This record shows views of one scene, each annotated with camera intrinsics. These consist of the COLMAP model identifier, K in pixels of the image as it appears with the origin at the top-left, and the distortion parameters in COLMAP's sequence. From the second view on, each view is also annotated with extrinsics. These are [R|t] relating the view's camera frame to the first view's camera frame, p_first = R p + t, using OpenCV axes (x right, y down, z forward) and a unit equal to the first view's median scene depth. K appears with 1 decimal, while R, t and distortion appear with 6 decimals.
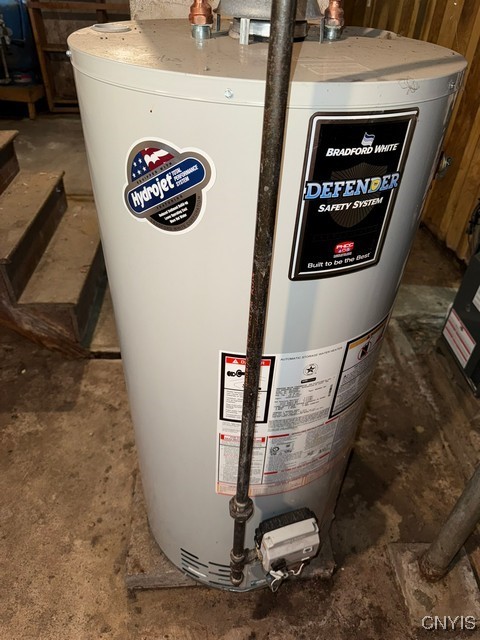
lens RADIAL K [[447.6, 0, 239.6], [0, 447.6, 320.0], [0, 0, 1]] dist [-0.003332, -0.001790]
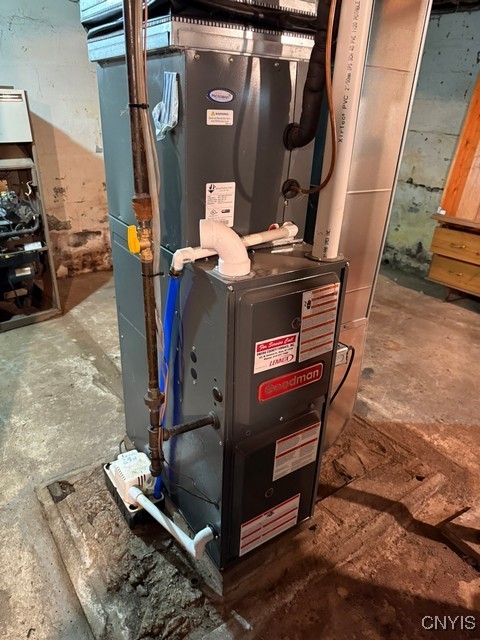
lens RADIAL K [[447.6, 0, 238.9], [0, 447.6, 321.1], [0, 0, 1]] dist [-0.003332, -0.001790]
pose [[-0.536452, -0.415236, 0.734710, 0.116951], [0.474299, 0.571741, 0.669442, -0.702656], [-0.698040, 0.707595, -0.109766, 0.912967]]
